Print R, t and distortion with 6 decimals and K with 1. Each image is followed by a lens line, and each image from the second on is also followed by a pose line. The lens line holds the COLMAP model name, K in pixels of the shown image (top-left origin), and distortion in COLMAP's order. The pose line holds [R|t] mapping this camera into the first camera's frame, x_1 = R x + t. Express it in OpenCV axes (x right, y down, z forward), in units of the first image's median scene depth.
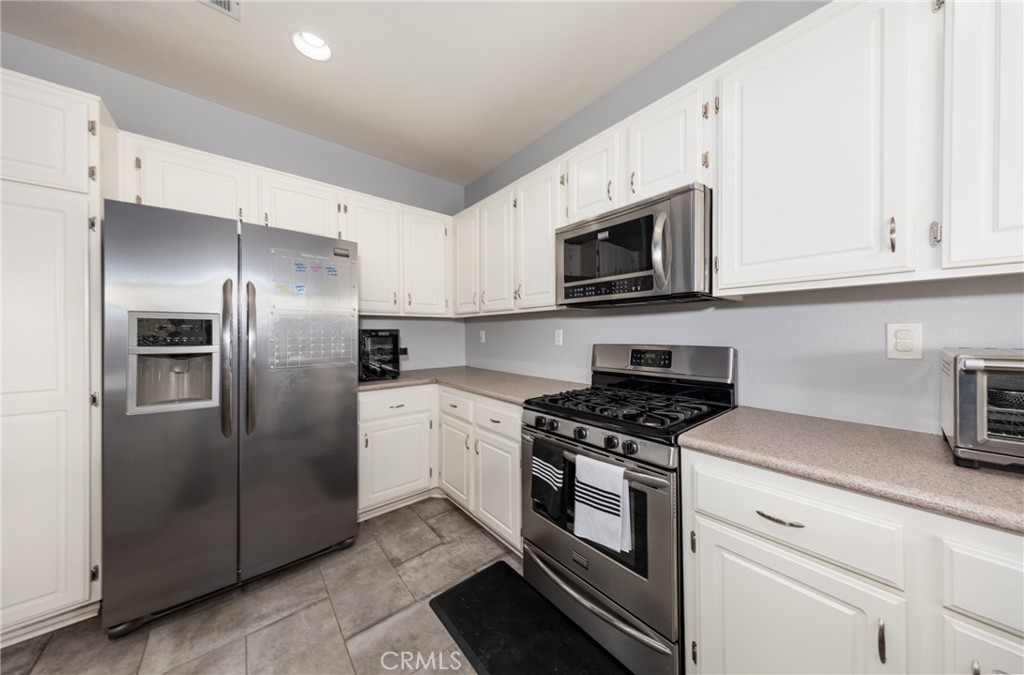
lens RADIAL K [[325.3, 0, 517.4], [0, 325.3, 333.7], [0, 0, 1]] dist [0.005837, 0.000164]
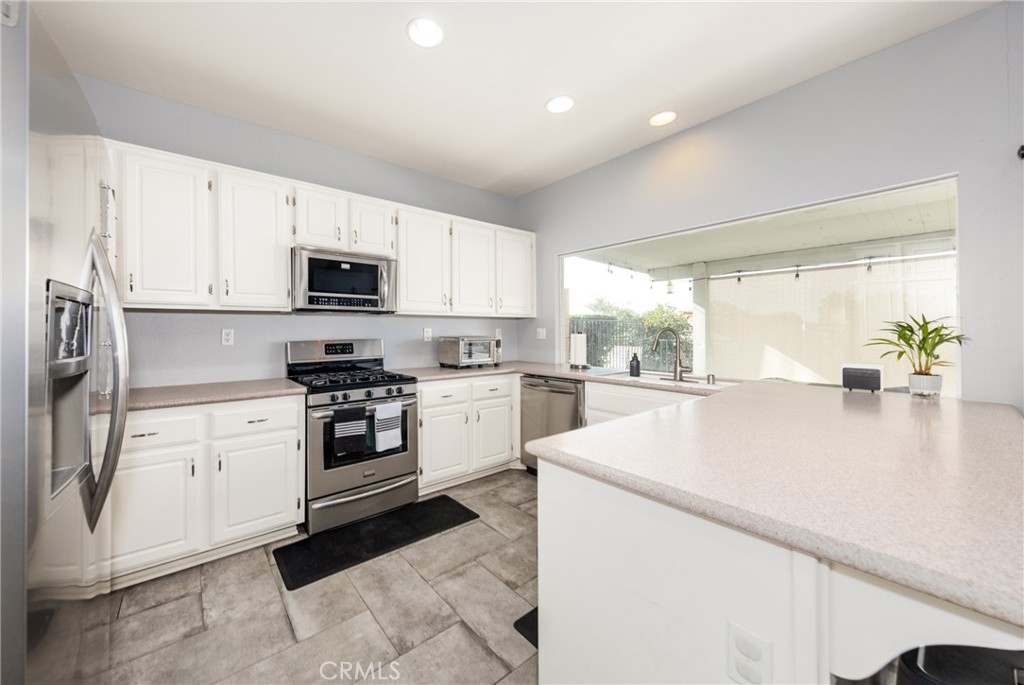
lens RADIAL K [[372.9, 0, 461.0], [0, 372.9, 328.9], [0, 0, 1]] dist [0.004507, -0.000296]
pose [[0.066489, 0.008941, 0.997747, -1.405077], [0.005207, 0.999943, -0.009308, 0.002913], [-0.997774, 0.005814, 0.066438, 0.367267]]
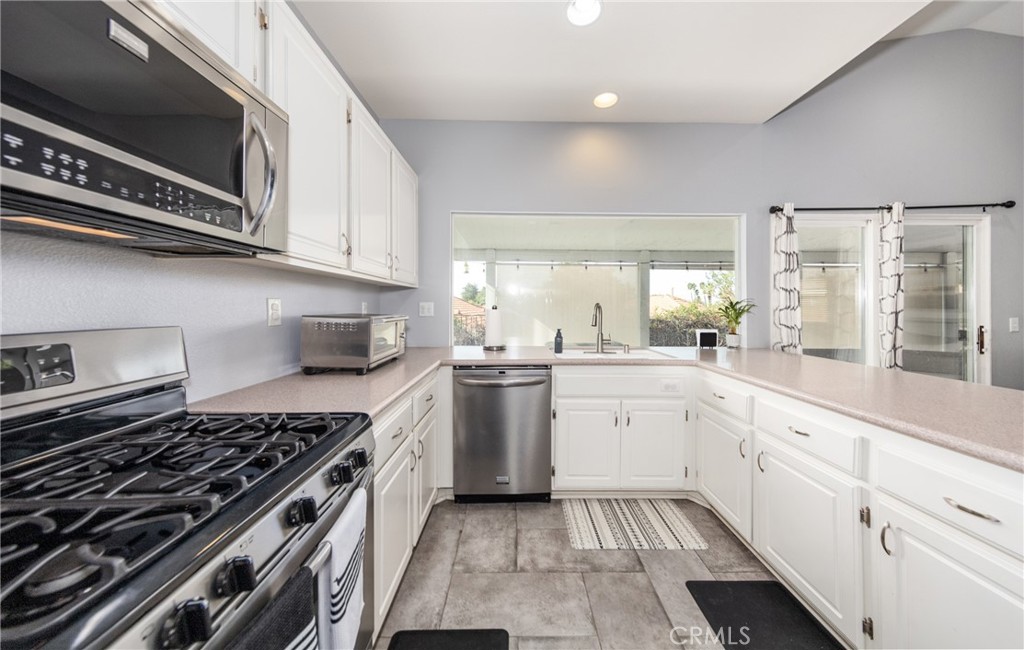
lens RADIAL K [[331.4, 0, 515.9], [0, 331.4, 304.4], [0, 0, 1]] dist [0.000616, -0.000025]
pose [[-0.770273, 0.006131, 0.637685, -0.317327], [0.002159, 0.999973, -0.007007, 0.002433], [-0.637711, -0.004021, -0.770266, 1.018168]]
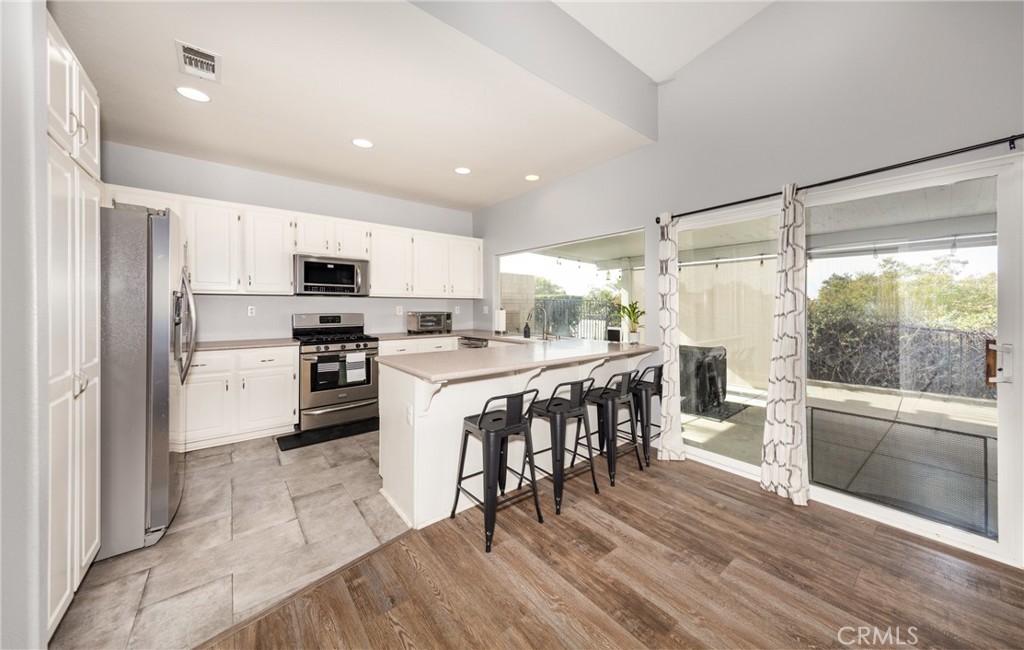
lens RADIAL K [[356.7, 0, 522.0], [0, 356.7, 307.6], [0, 0, 1]] dist [0.007757, 0.000074]
pose [[0.016127, 0.003178, 0.999865, -2.277256], [0.000916, 0.999994, -0.003194, 0.003002], [-0.999870, 0.000967, 0.016124, -0.405888]]
